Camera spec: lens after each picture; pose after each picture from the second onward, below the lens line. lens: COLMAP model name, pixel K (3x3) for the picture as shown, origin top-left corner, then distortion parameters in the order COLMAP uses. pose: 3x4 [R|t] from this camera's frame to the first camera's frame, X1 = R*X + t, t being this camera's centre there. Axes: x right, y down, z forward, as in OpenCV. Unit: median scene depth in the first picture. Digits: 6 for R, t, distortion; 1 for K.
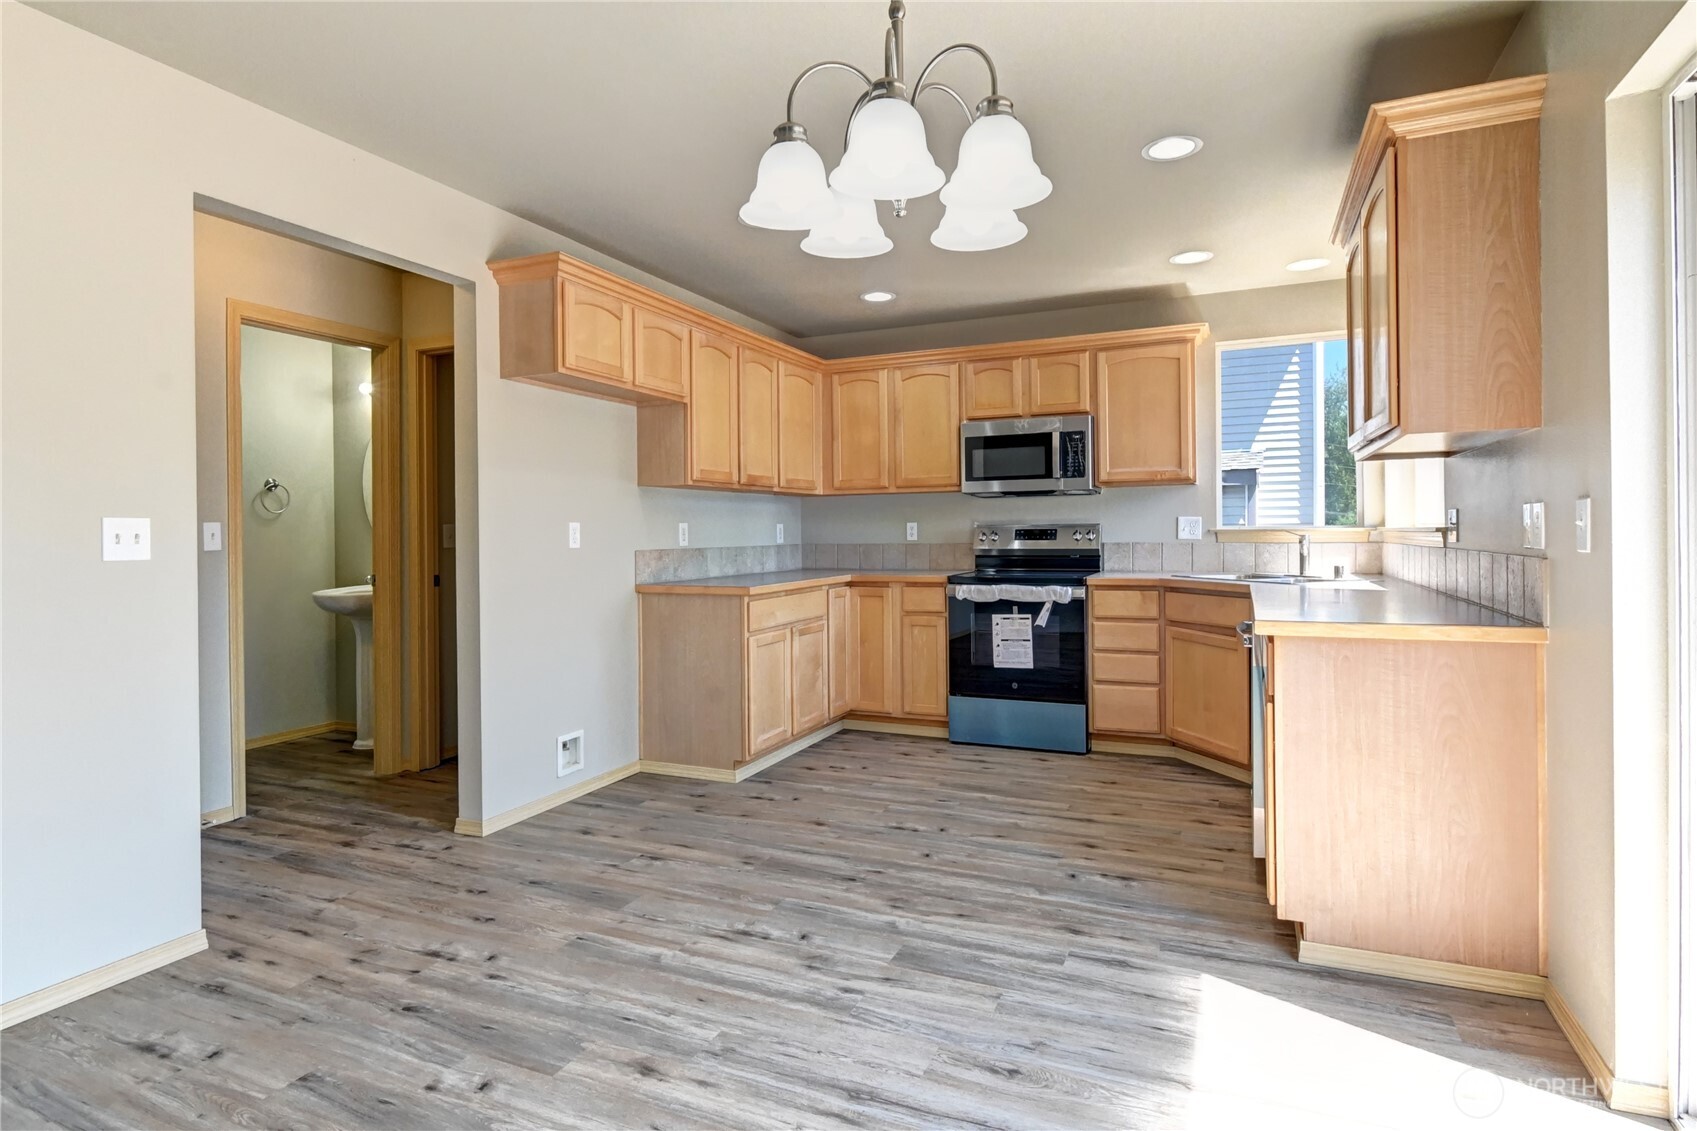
lens RADIAL K [[953.4, 0, 763.1], [0, 953.4, 540.2], [0, 0, 1]] dist [0.005322, -0.005406]
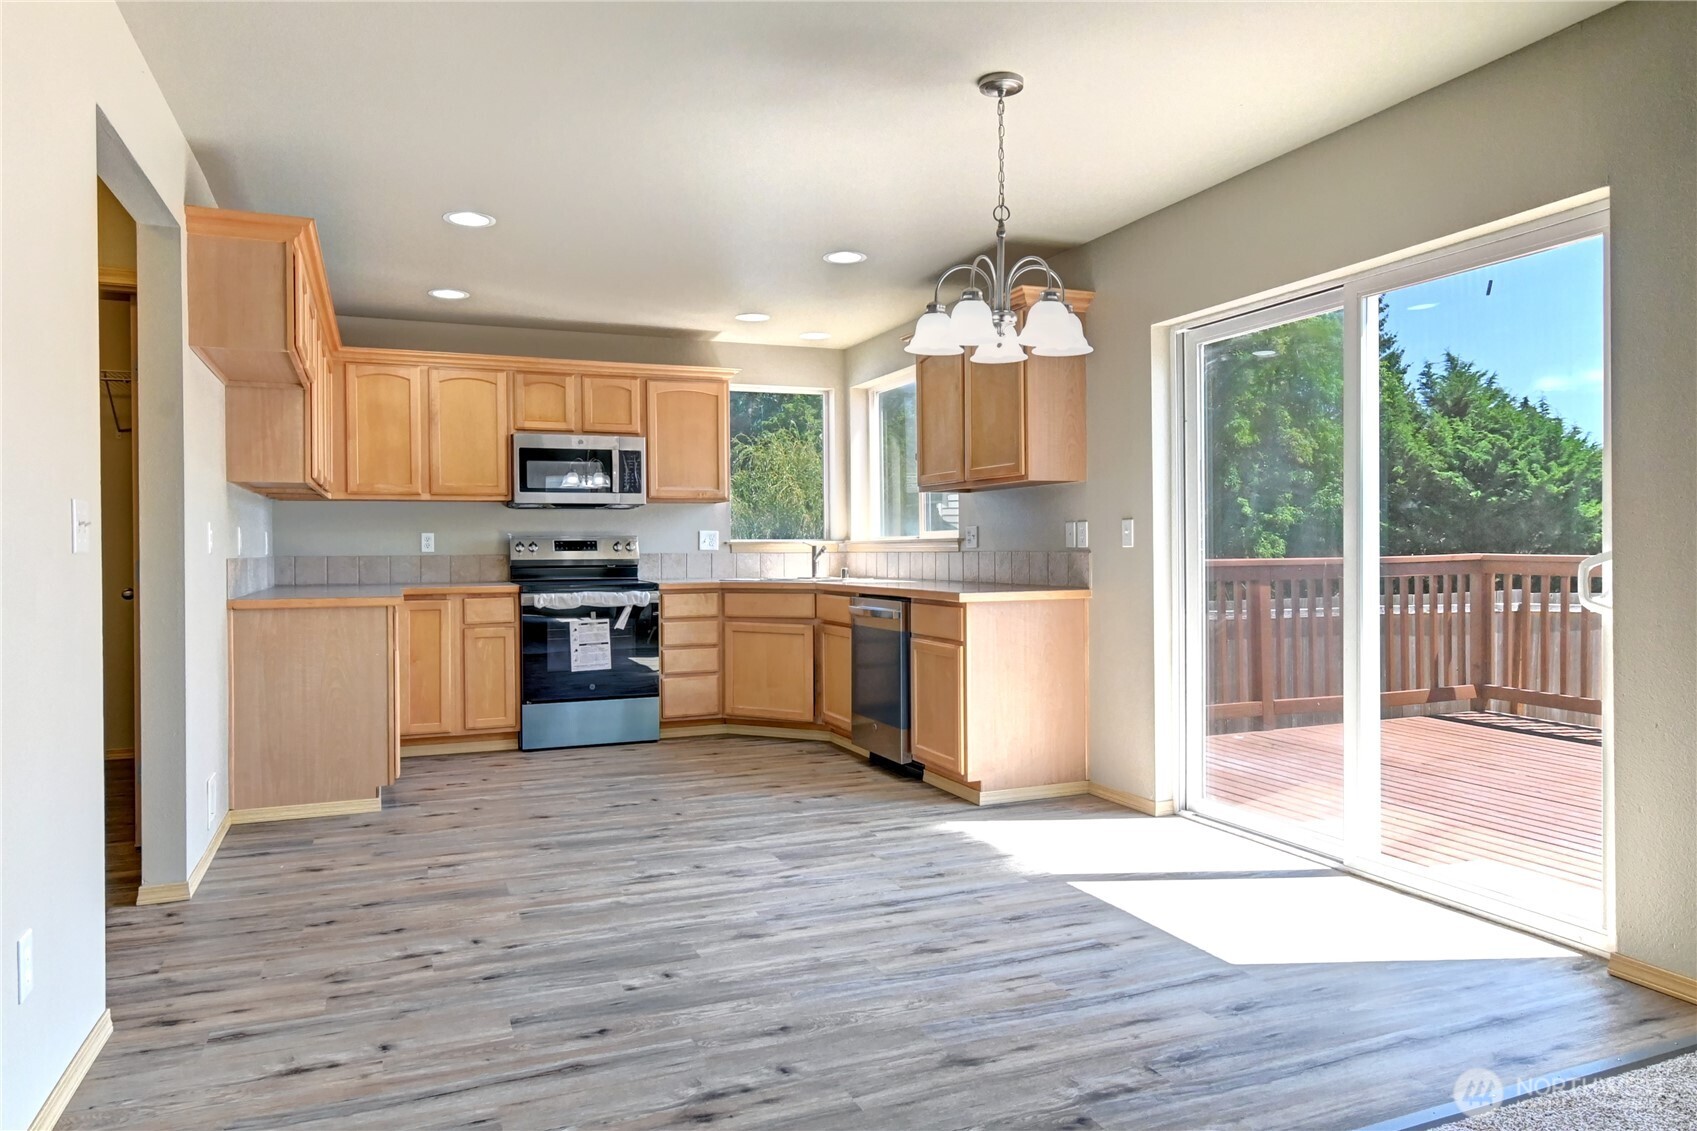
lens RADIAL K [[1104.3, 0, 876.1], [0, 1104.3, 564.6], [0, 0, 1]] dist [0.015953, -0.004325]
pose [[0.674606, -0.001242, 0.738177, -0.767651], [0.003427, 0.999993, -0.001450, 0.035638], [-0.738170, 0.003508, 0.674606, -0.096944]]
